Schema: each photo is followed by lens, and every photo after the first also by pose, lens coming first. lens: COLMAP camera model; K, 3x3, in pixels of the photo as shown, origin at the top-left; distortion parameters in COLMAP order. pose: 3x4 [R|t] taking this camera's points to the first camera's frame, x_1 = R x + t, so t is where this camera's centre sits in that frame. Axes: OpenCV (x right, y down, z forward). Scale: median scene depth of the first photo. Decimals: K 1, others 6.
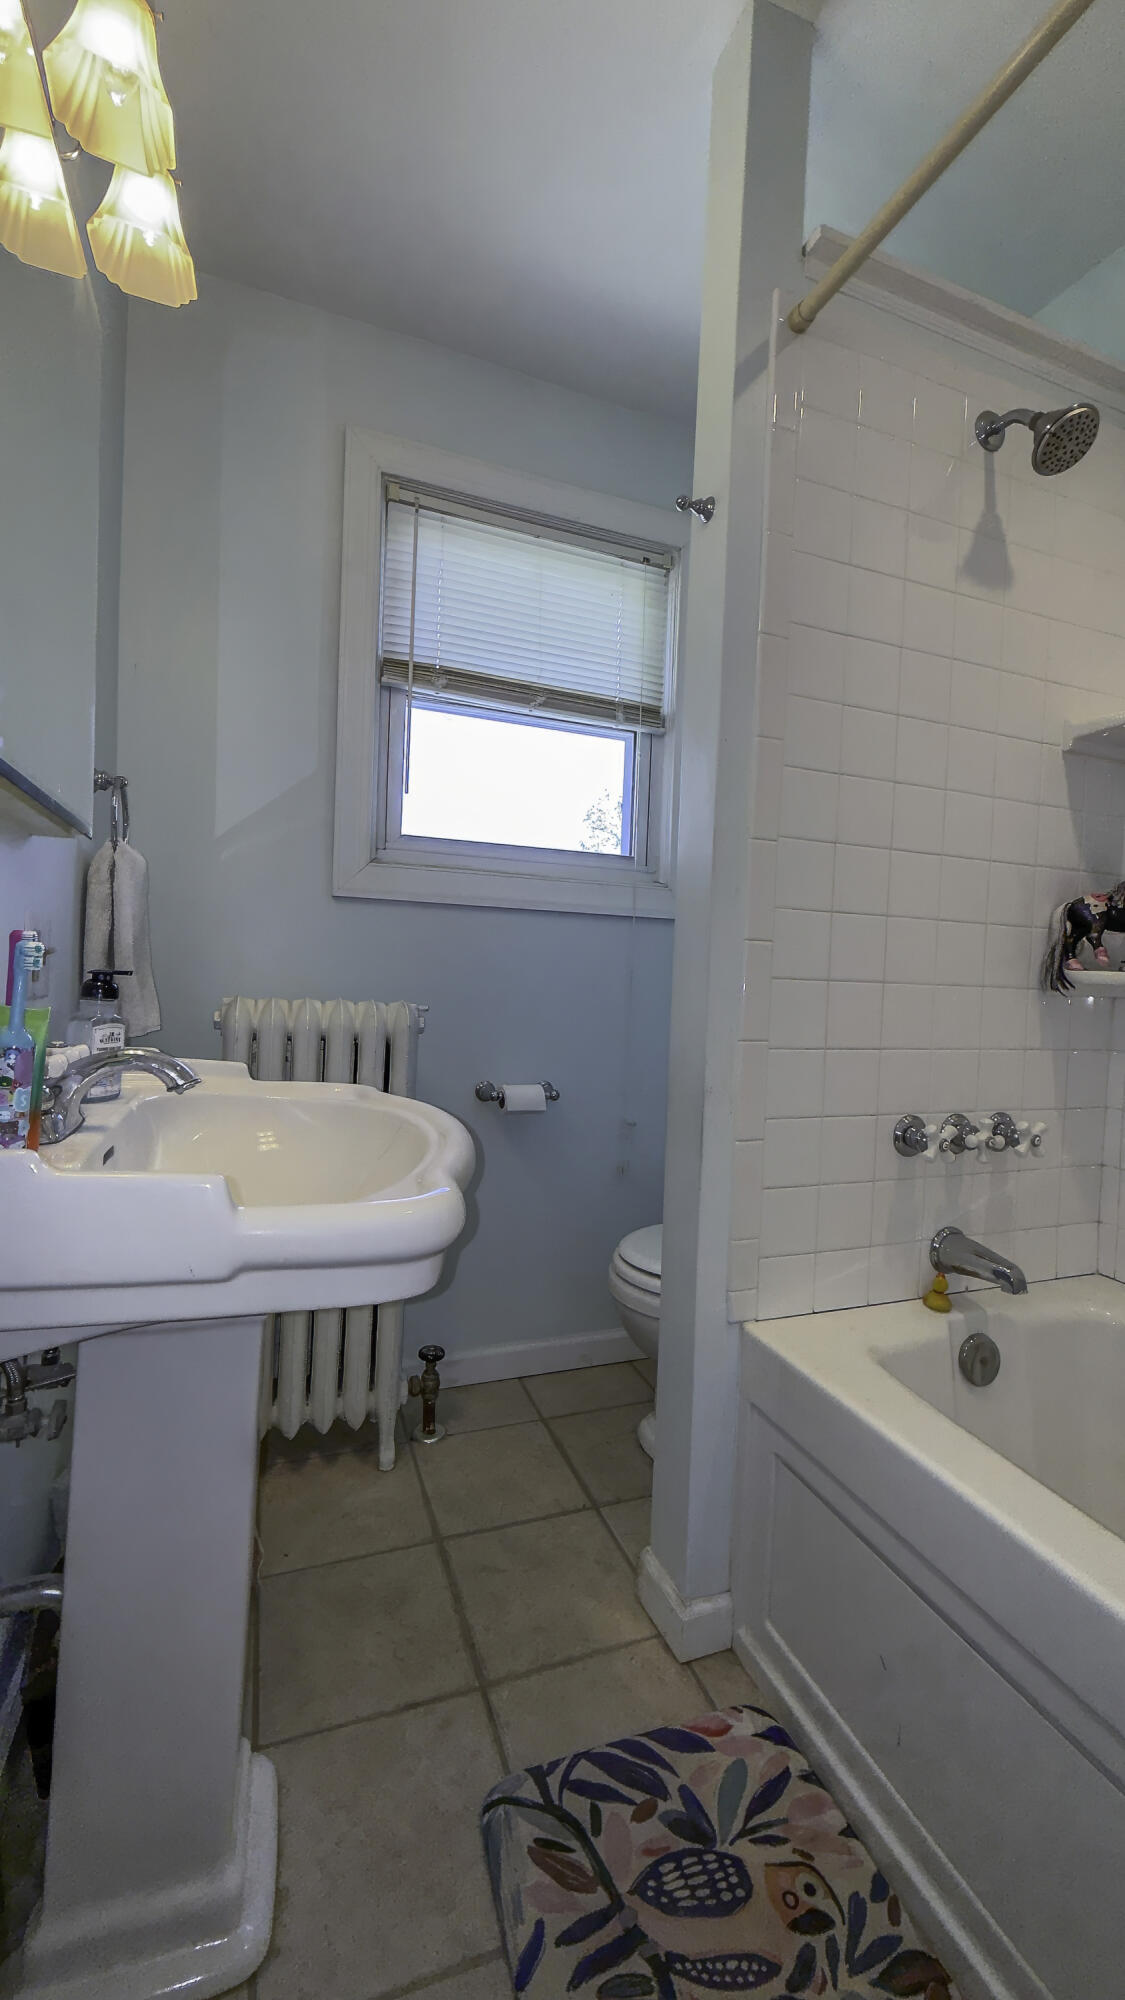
lens RADIAL K [[805.5, 0, 561.5], [0, 805.5, 990.0], [0, 0, 1]] dist [-0.007455, 0.000392]
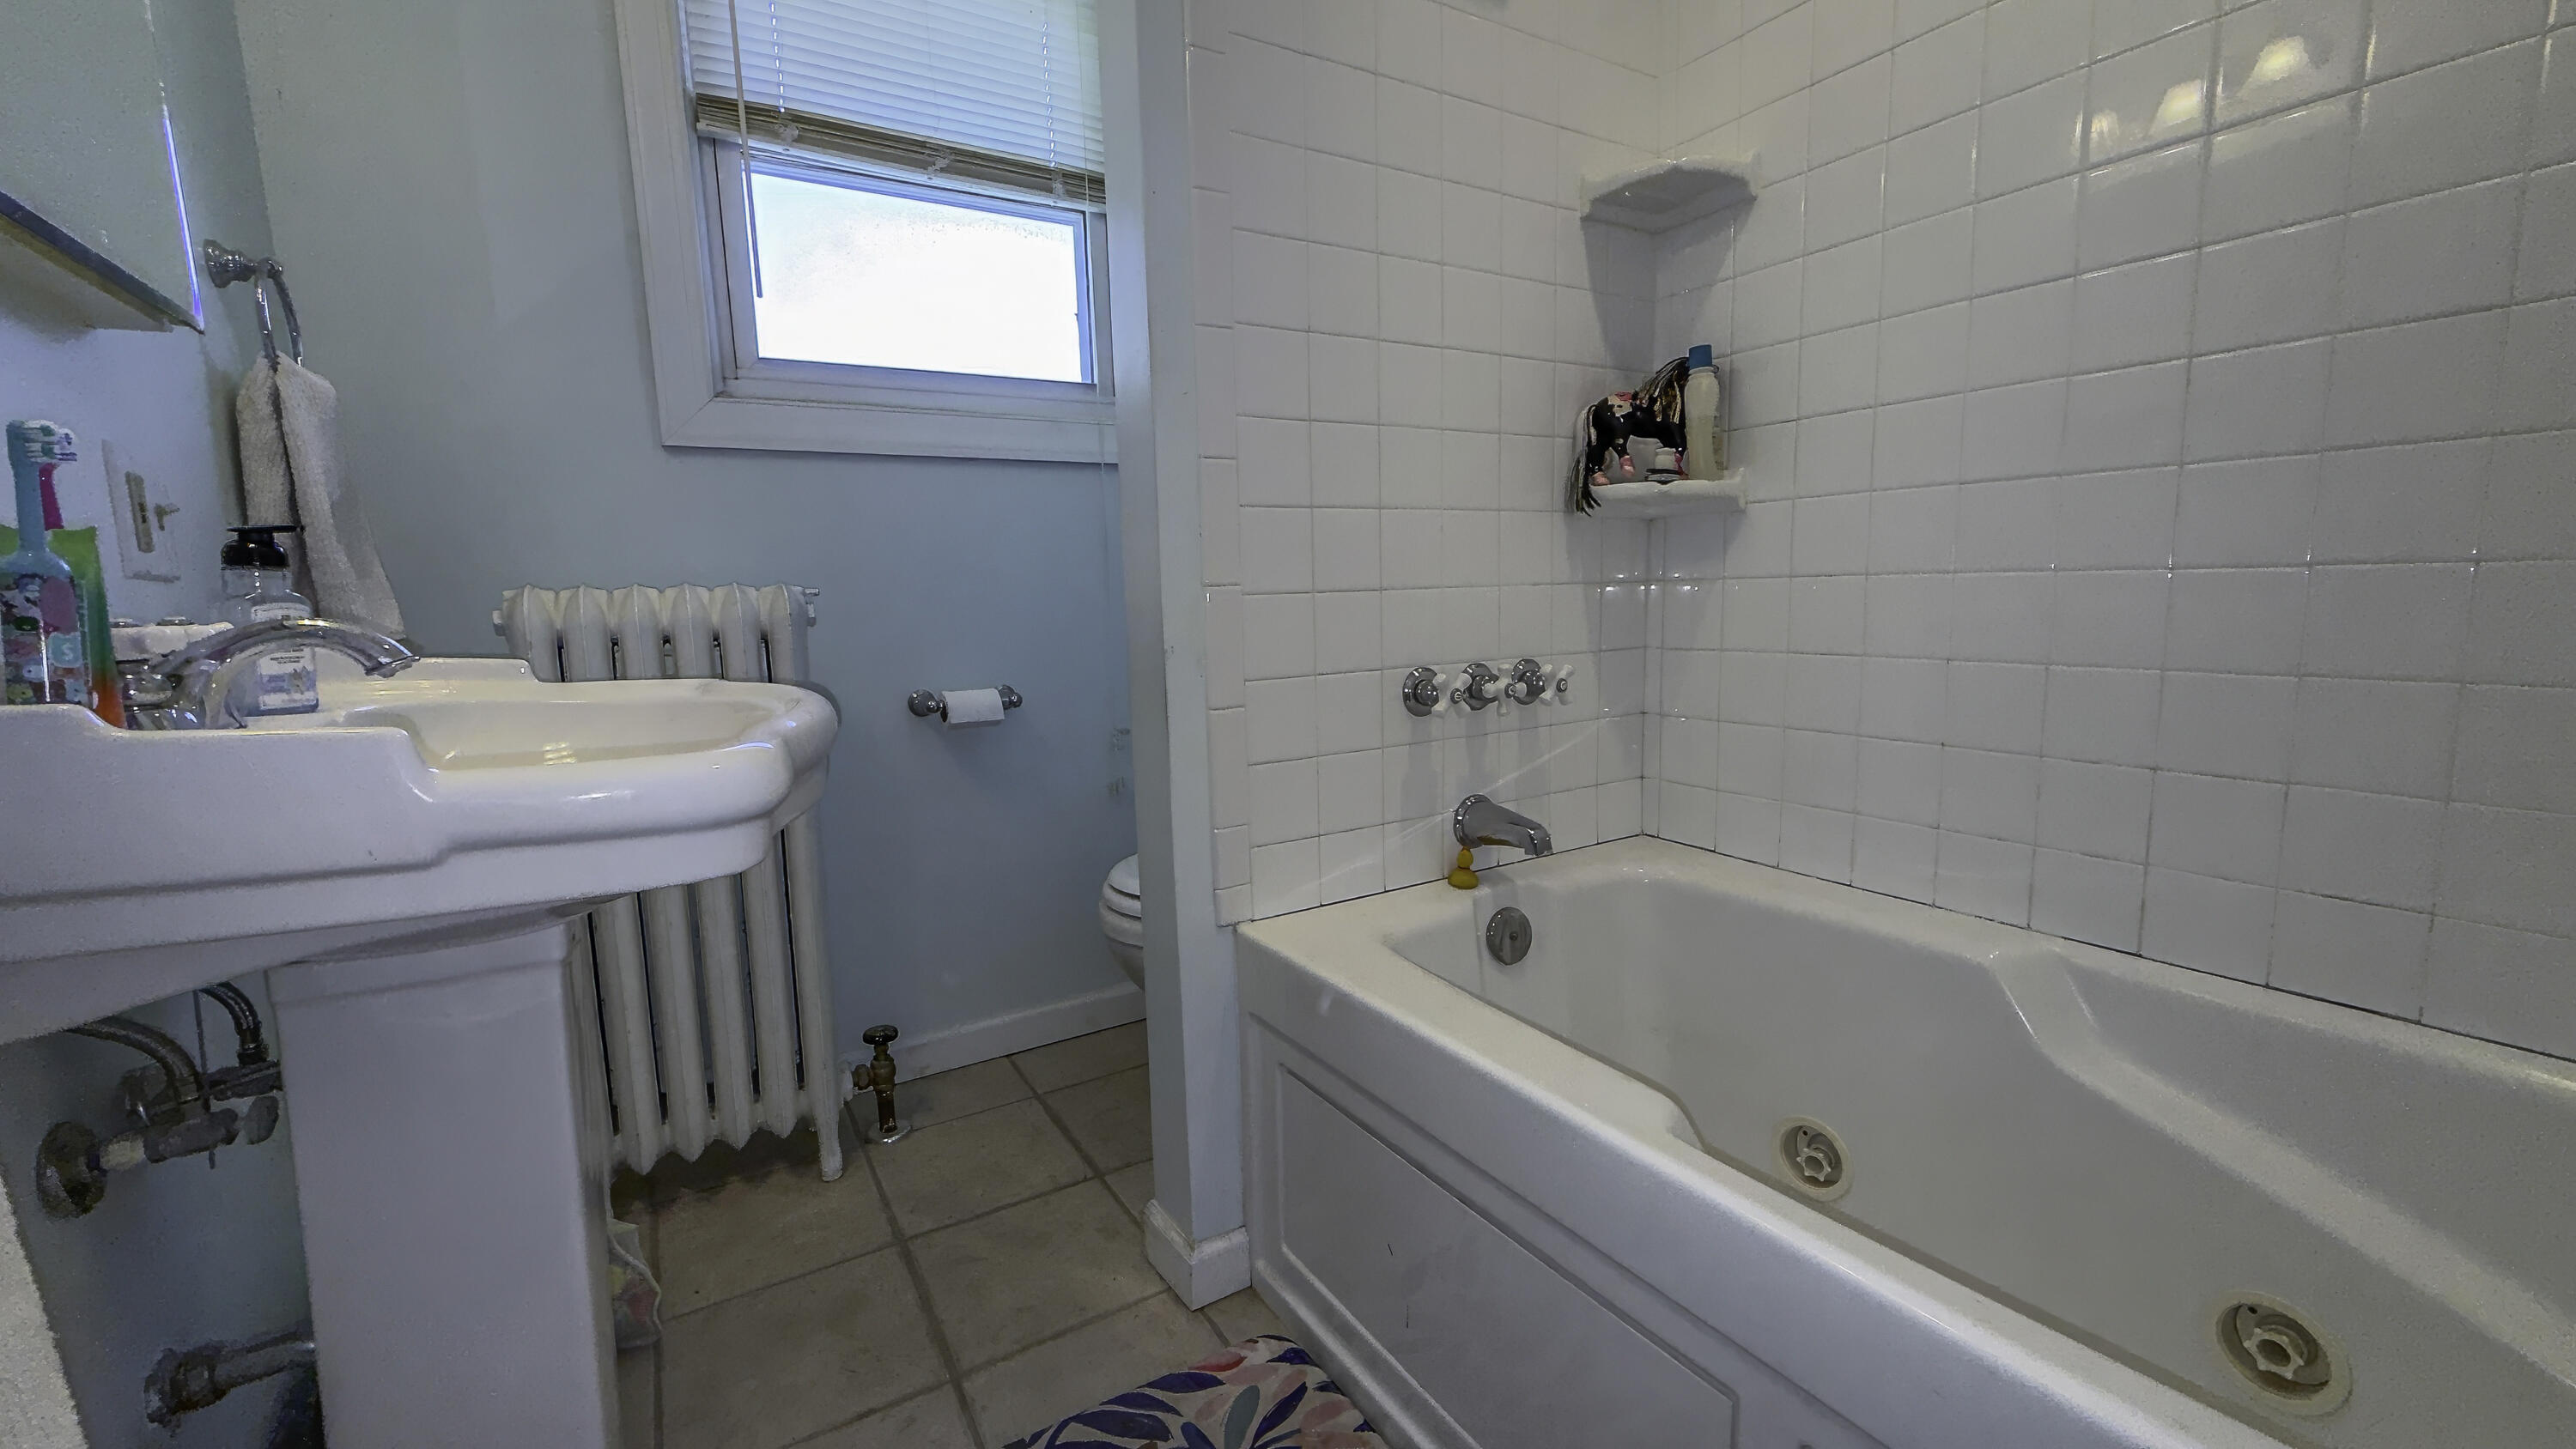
lens RADIAL K [[1037.3, 0, 1290.3], [0, 1037.3, 729.3], [0, 0, 1]] dist [-0.007455, 0.000392]
pose [[0.978553, -0.090471, 0.185068, 0.089410], [0.067909, 0.989853, 0.124819, 0.072830], [-0.194482, -0.109574, 0.974767, -0.039513]]
